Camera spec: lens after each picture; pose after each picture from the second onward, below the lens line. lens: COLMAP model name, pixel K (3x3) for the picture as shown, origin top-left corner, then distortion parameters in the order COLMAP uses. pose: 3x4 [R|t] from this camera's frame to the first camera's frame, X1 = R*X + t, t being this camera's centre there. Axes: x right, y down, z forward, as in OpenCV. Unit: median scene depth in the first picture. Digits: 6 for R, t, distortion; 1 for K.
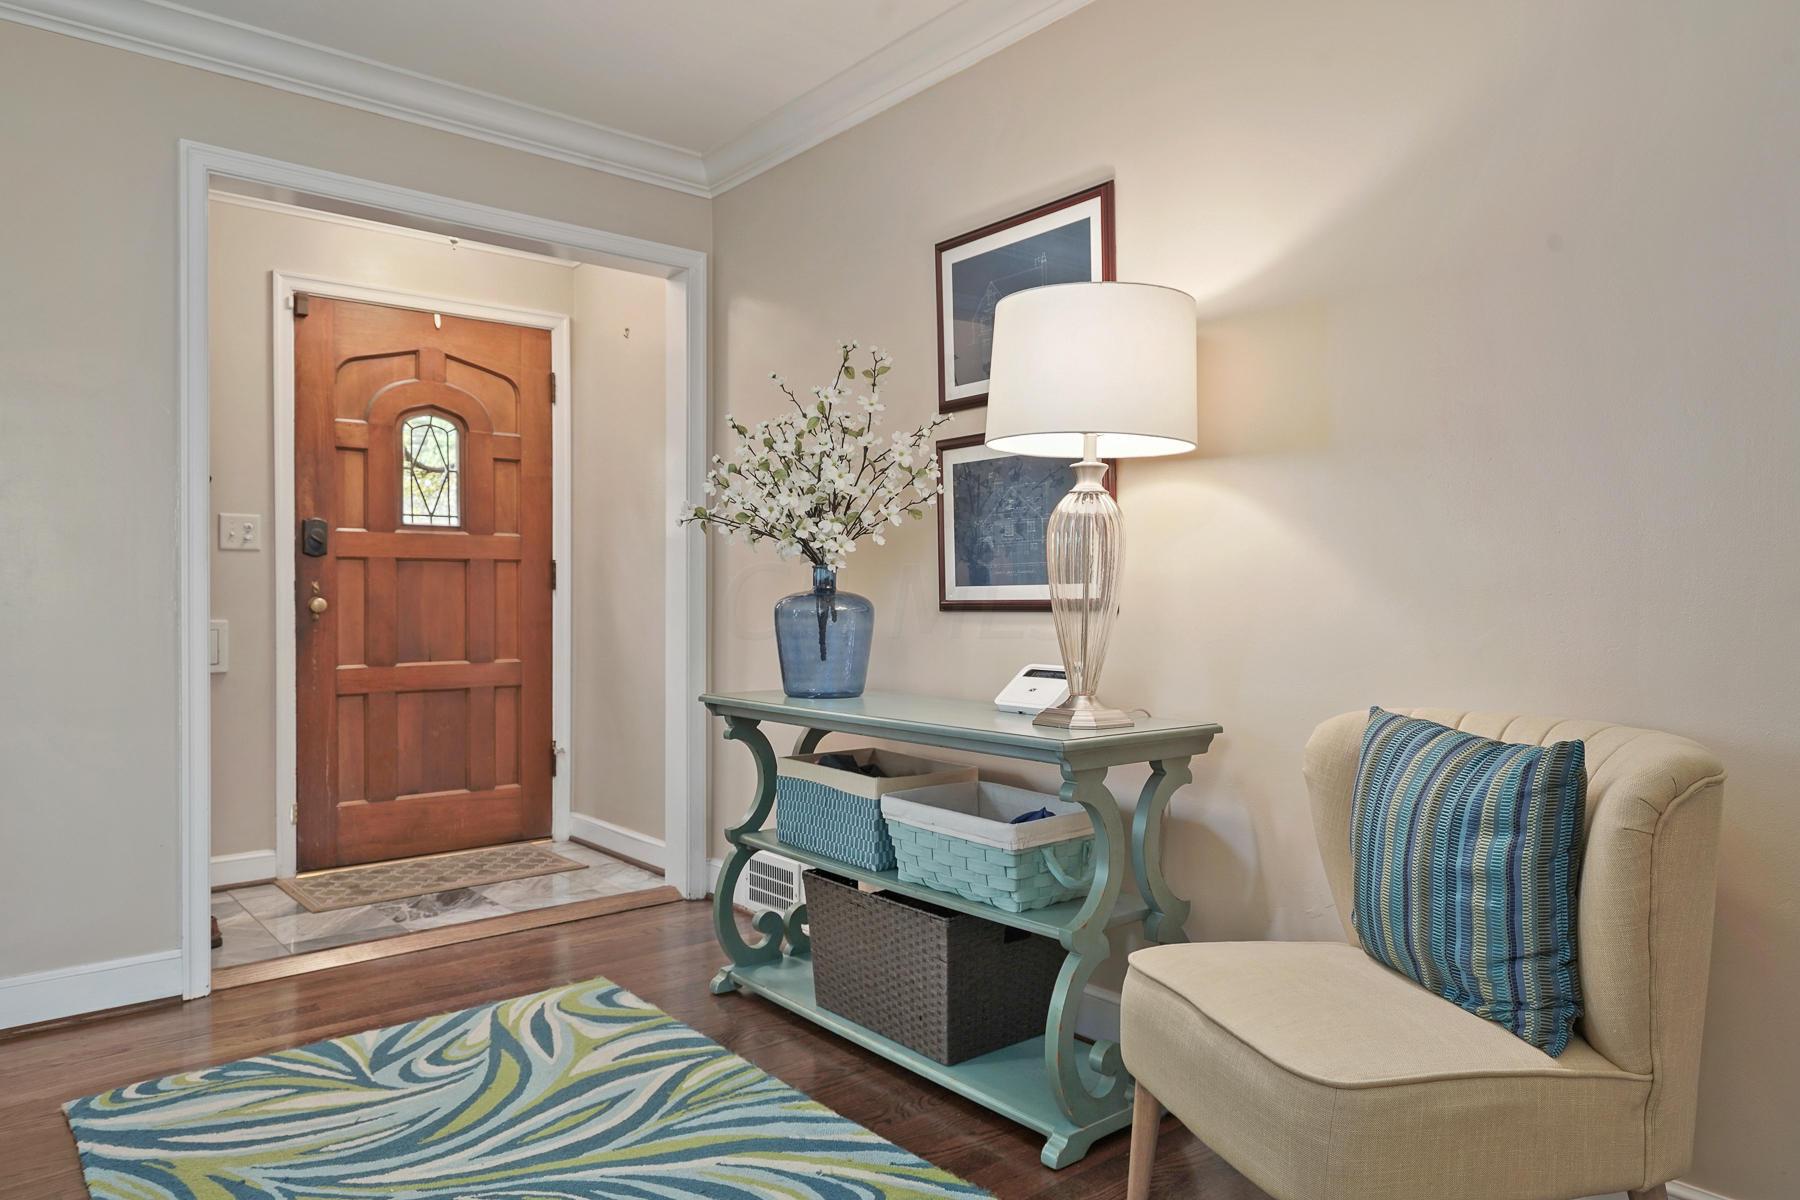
lens RADIAL K [[1160.1, 0, 901.6], [0, 1160.1, 597.9], [0, 0, 1]] dist [-0.003345, -0.000212]
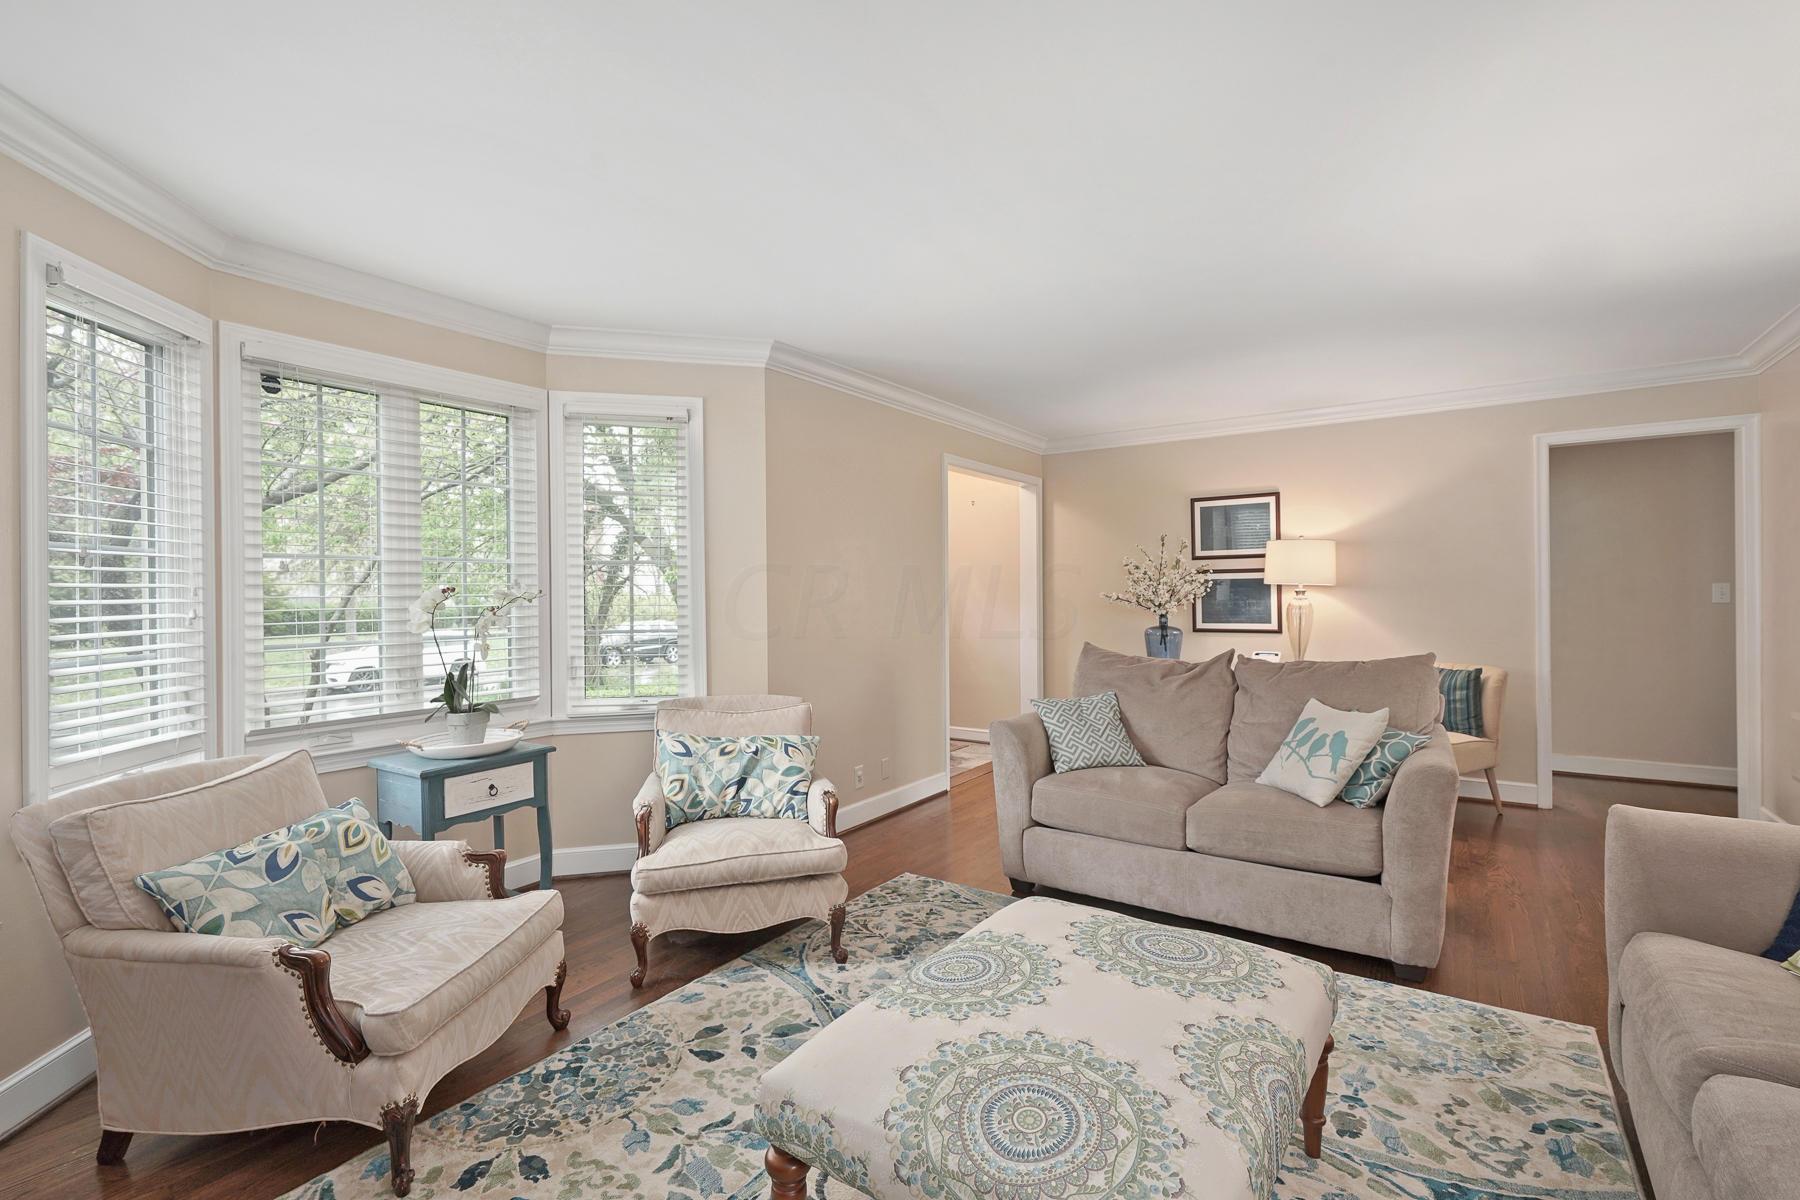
lens RADIAL K [[827.8, 0, 898.1], [0, 827.8, 593.9], [0, 0, 1]] dist [-0.005408, 0.000018]
pose [[0.963049, -0.008759, 0.269183, -1.340538], [0.007664, 0.999958, 0.005118, -0.108401], [-0.269217, -0.002866, 0.963075, -0.803039]]
